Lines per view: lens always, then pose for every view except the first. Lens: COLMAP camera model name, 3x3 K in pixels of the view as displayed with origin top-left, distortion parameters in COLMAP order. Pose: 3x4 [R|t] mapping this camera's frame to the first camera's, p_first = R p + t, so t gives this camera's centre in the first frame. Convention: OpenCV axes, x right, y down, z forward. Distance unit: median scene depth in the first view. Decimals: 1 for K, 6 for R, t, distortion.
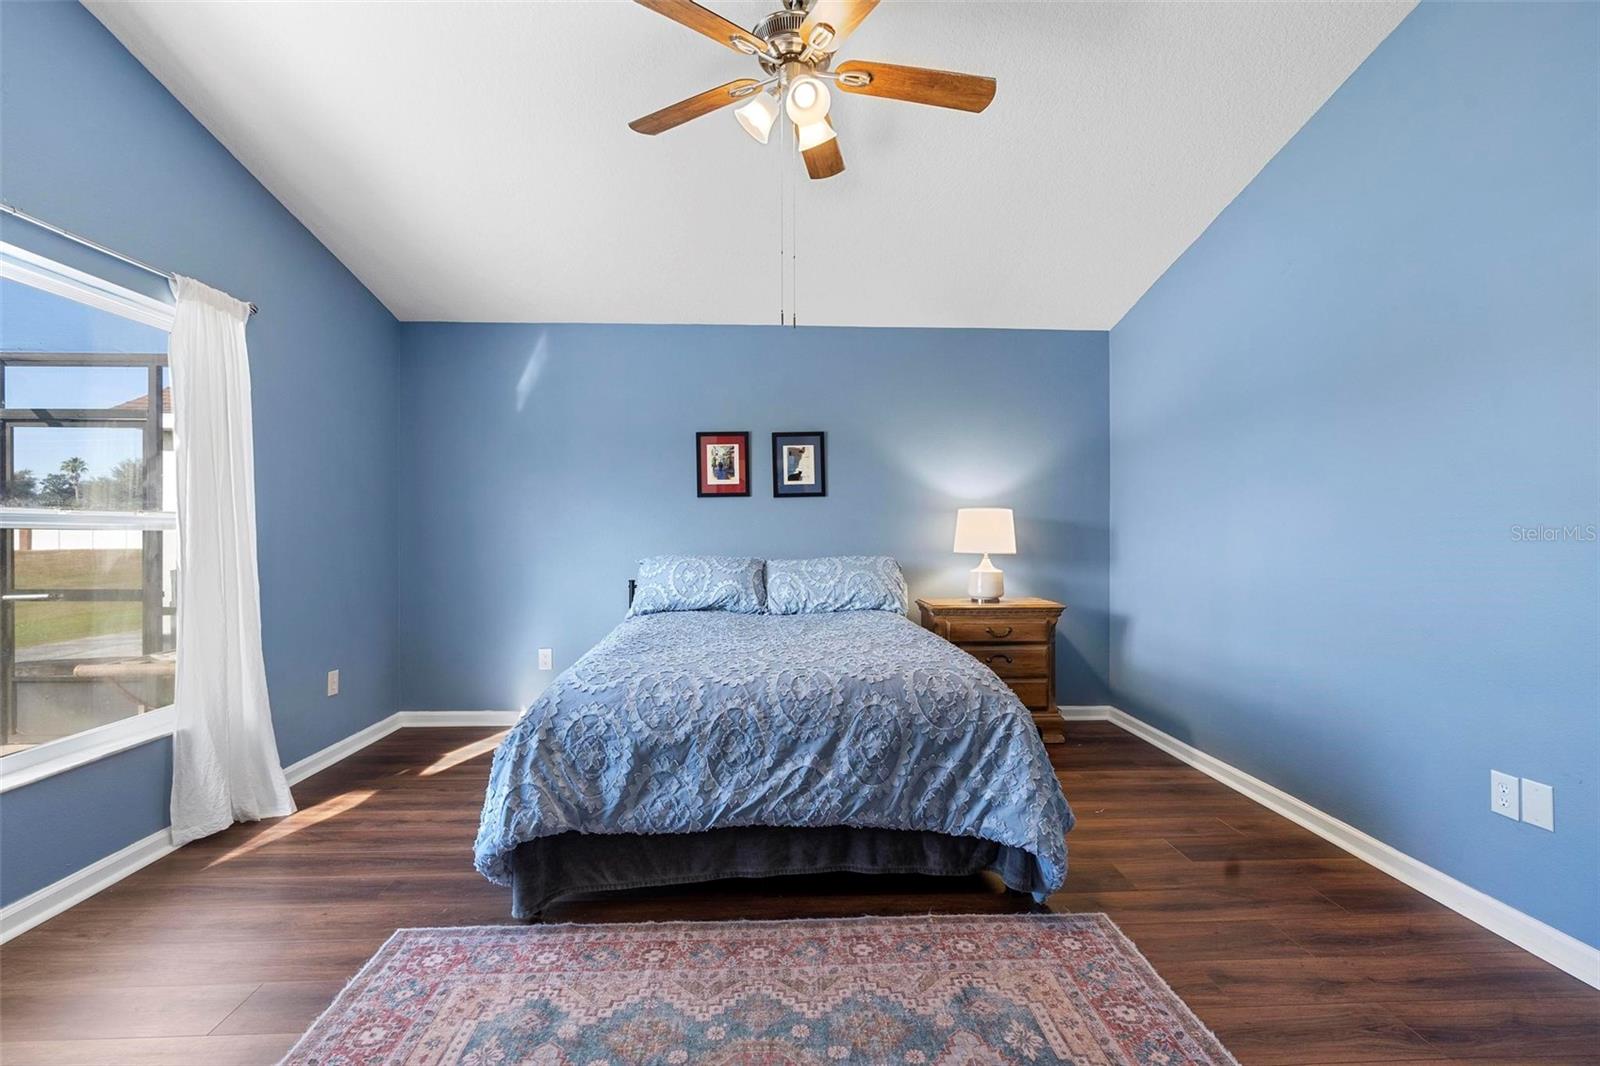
lens RADIAL K [[732.5, 0, 800.2], [0, 732.5, 527.9], [0, 0, 1]] dist [-0.010599, 0.003025]
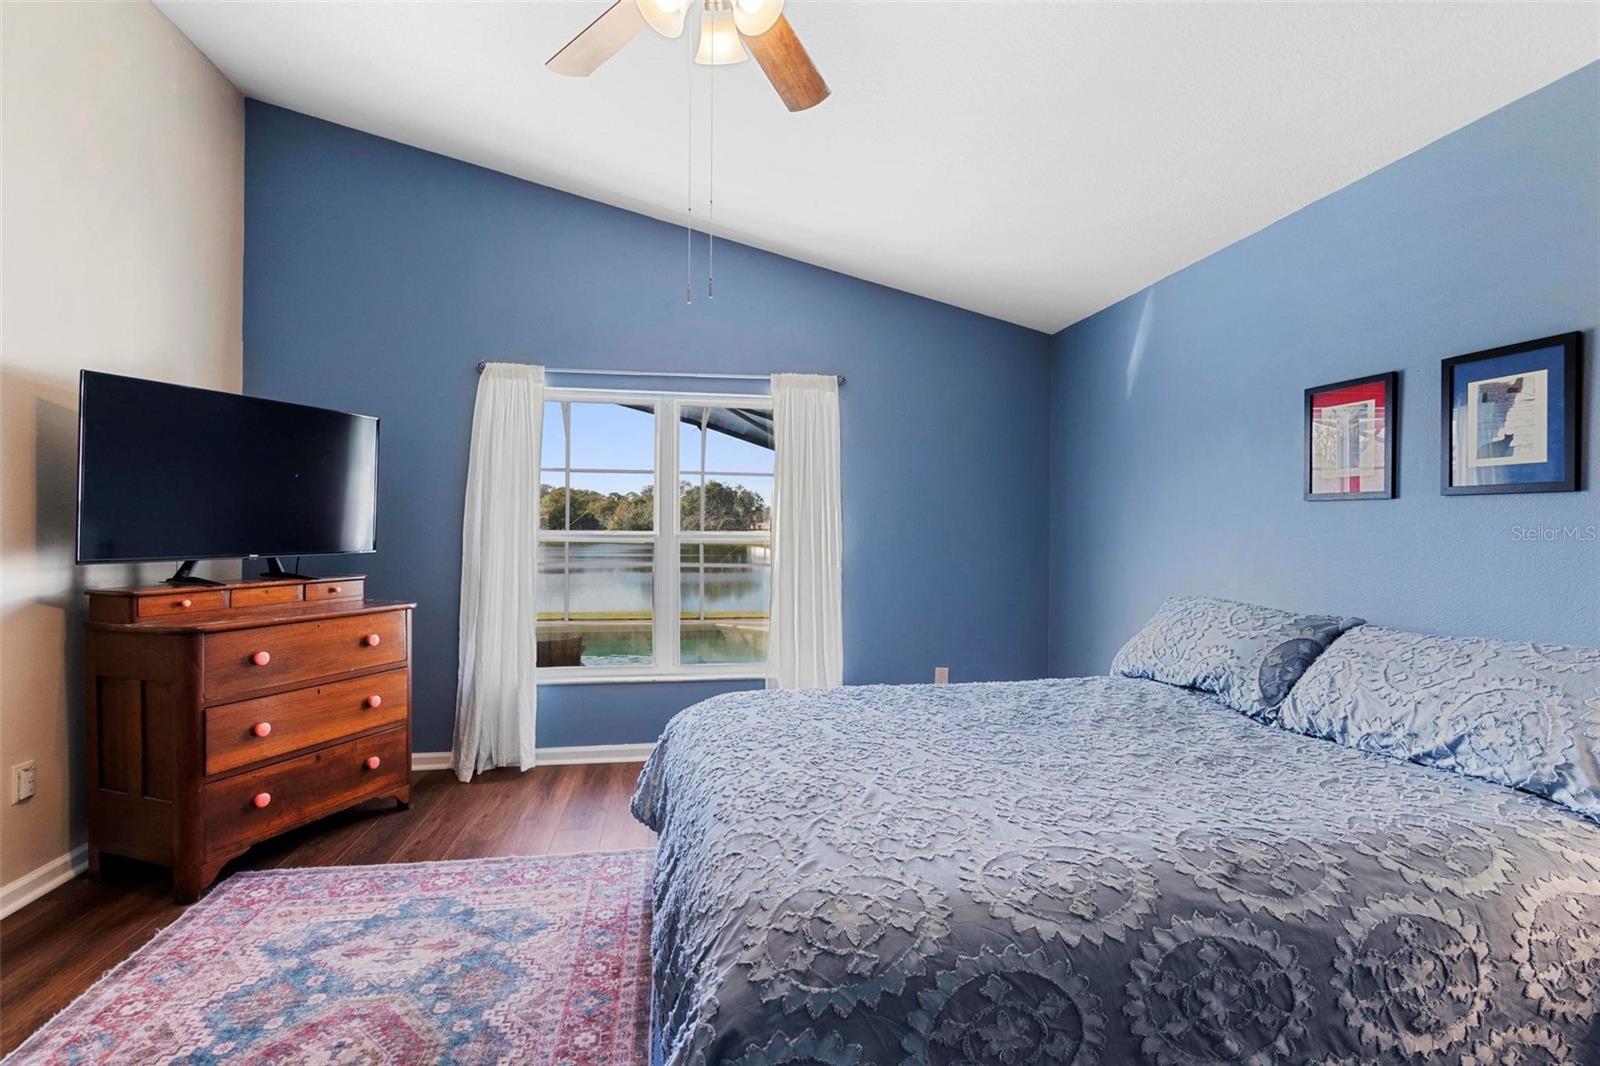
lens RADIAL K [[732.5, 0, 791.2], [0, 732.5, 529.4], [0, 0, 1]] dist [-0.010599, 0.003025]
pose [[0.099775, 0.001879, -0.995008, 0.431197], [-0.008186, 0.999966, 0.001068, -0.019893], [0.994976, 0.008038, 0.099787, 0.587774]]
